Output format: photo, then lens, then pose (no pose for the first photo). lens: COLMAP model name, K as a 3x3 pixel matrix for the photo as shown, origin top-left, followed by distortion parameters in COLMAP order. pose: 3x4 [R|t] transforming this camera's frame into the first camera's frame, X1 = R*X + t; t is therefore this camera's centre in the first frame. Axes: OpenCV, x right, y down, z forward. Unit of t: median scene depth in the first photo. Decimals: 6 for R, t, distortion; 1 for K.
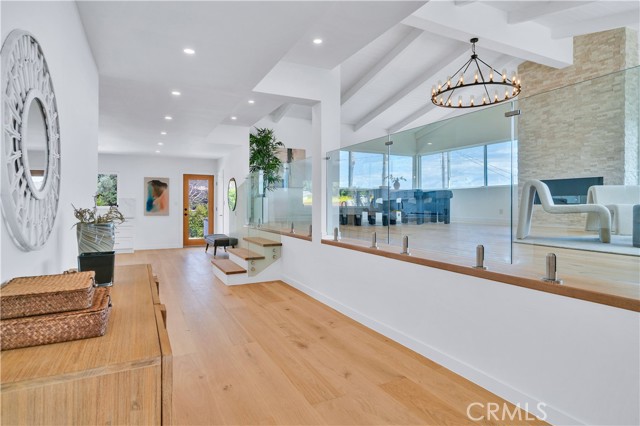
lens RADIAL K [[350.0, 0, 310.6], [0, 350.0, 203.3], [0, 0, 1]] dist [0.003402, 0.001088]
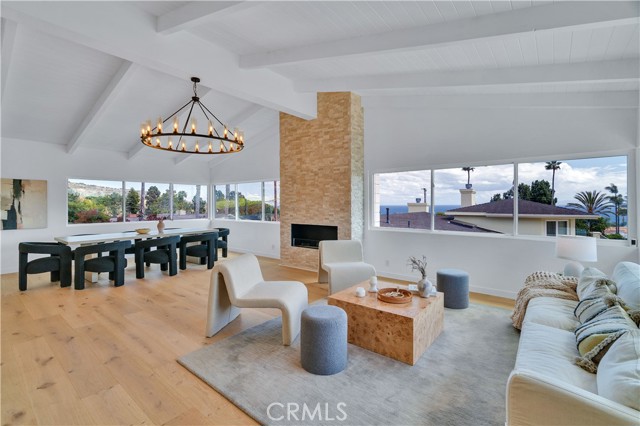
lens RADIAL K [[294.5, 0, 309.7], [0, 294.5, 200.6], [0, 0, 1]] dist [-0.002534, -0.000597]
pose [[0.911202, -0.000593, 0.411958, 0.369896], [0.004937, 0.999943, -0.009481, -0.141071], [-0.411929, 0.010673, 0.911153, 0.204278]]
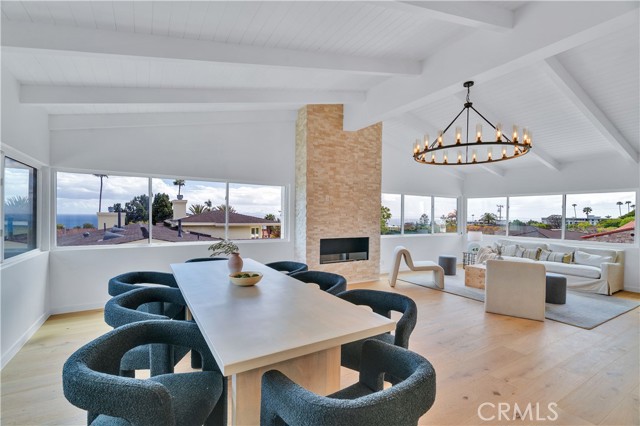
lens RADIAL K [[294.5, 0, 311.4], [0, 294.5, 214.7], [0, 0, 1]] dist [-0.002534, -0.000597]
pose [[-0.075470, -0.001647, 0.997147, -0.150677], [-0.013482, 0.999909, 0.000631, -0.145262], [-0.997057, -0.013395, -0.075485, 1.230530]]
